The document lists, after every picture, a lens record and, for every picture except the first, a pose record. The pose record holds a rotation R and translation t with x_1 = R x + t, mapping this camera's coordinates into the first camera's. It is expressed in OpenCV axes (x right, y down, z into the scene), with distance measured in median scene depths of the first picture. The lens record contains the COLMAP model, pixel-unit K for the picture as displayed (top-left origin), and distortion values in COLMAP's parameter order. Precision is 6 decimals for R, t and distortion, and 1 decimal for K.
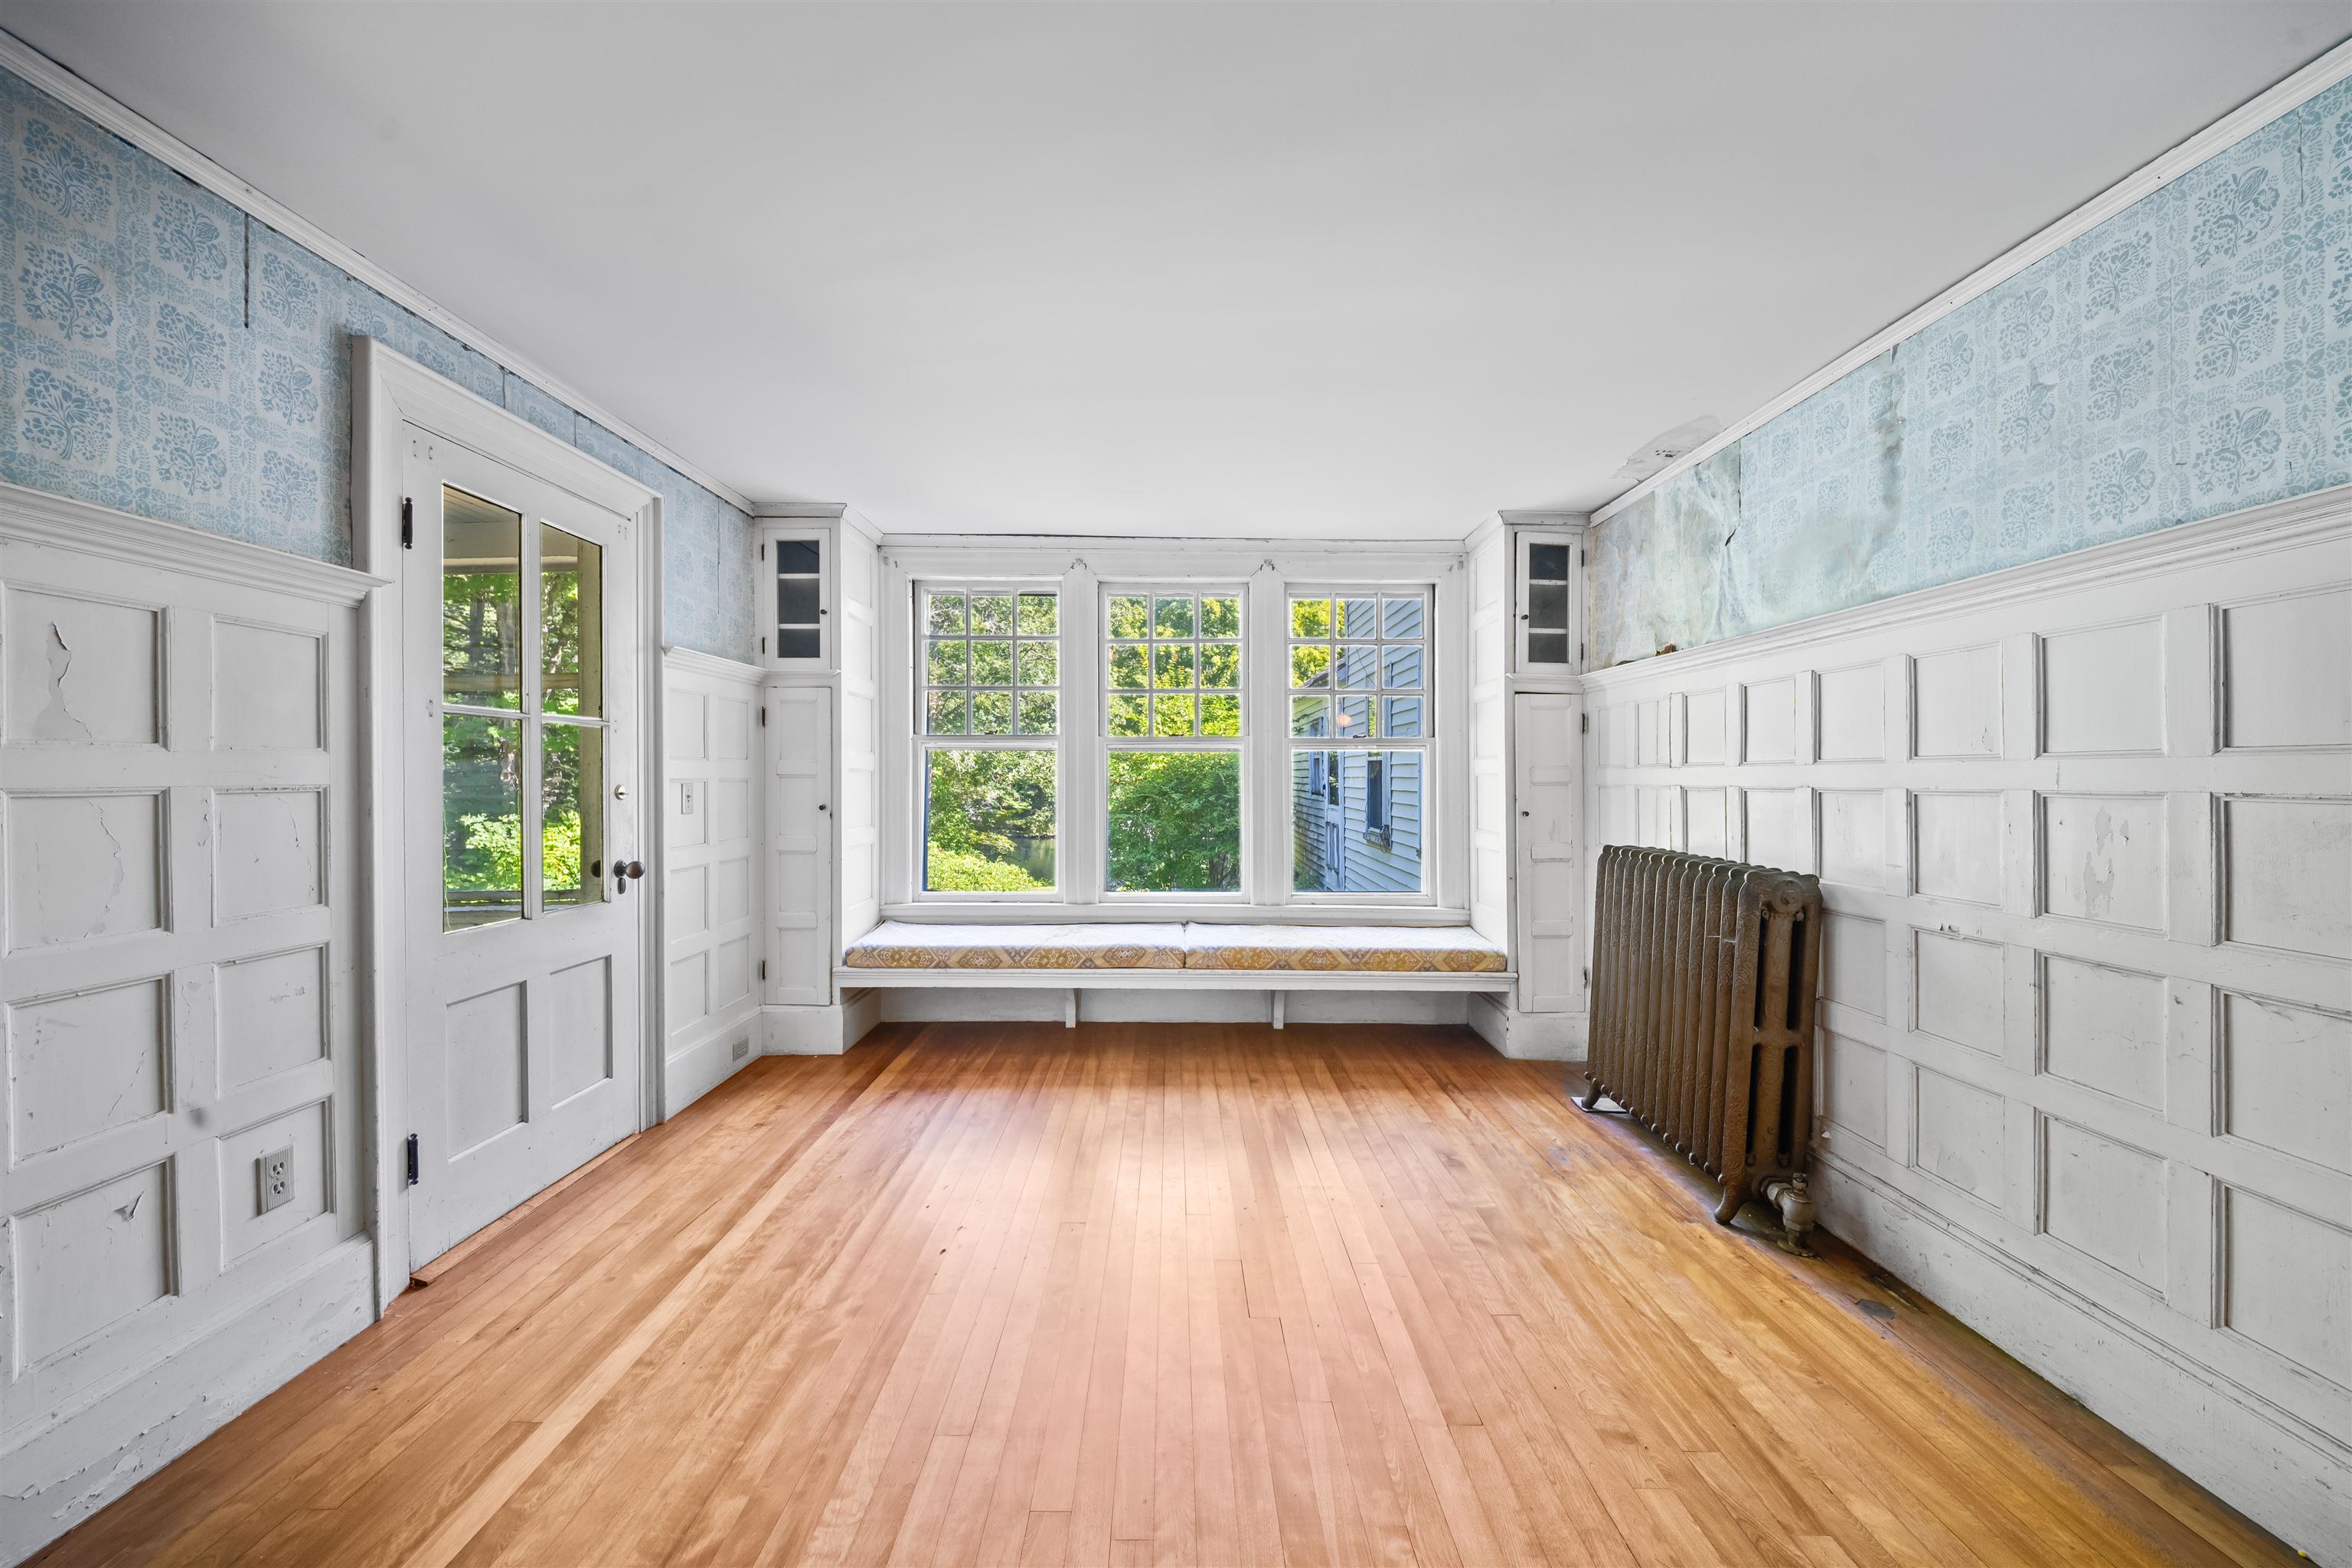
lens RADIAL K [[856.1, 0, 1175.3], [0, 856.1, 784.8], [0, 0, 1]] dist [0.000245, 0.000004]
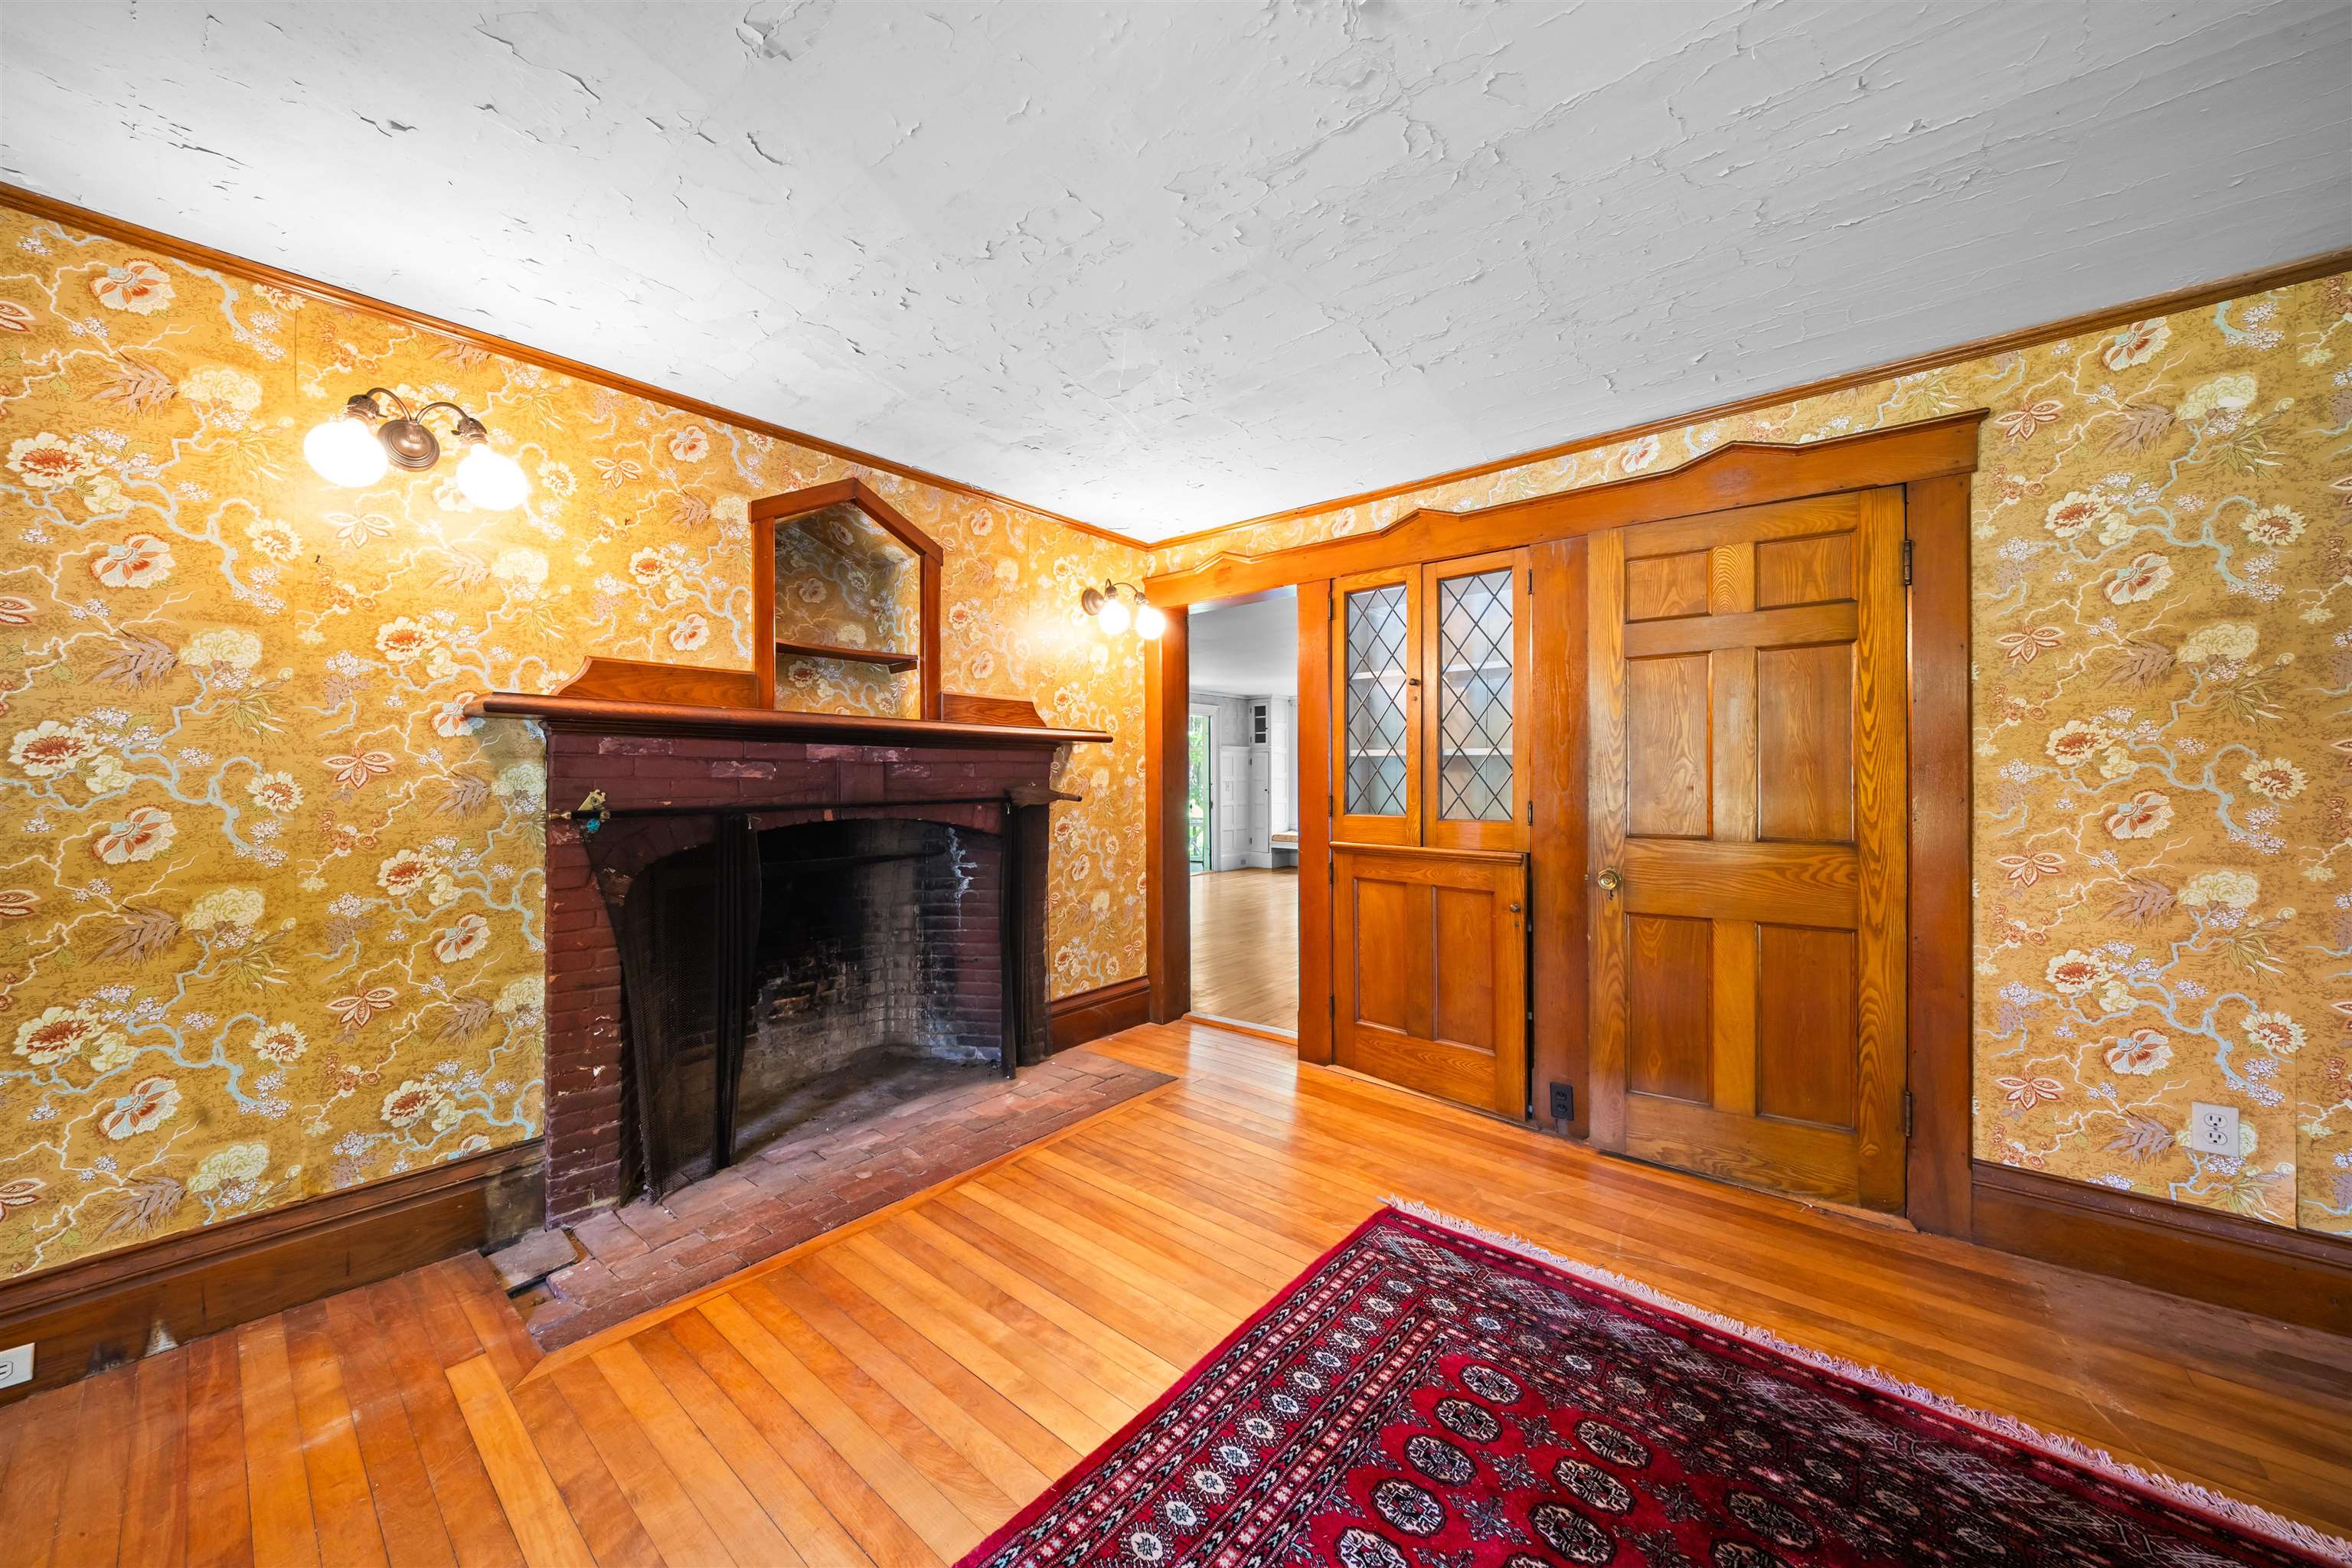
lens RADIAL K [[856.1, 0, 1171.7], [0, 856.1, 779.5], [0, 0, 1]] dist [0.000245, 0.000004]
pose [[0.761332, 0.000234, -0.648362, 1.370370], [-0.000136, 1.000000, 0.000203, -0.013007], [0.648362, -0.000066, 0.761332, -1.631692]]
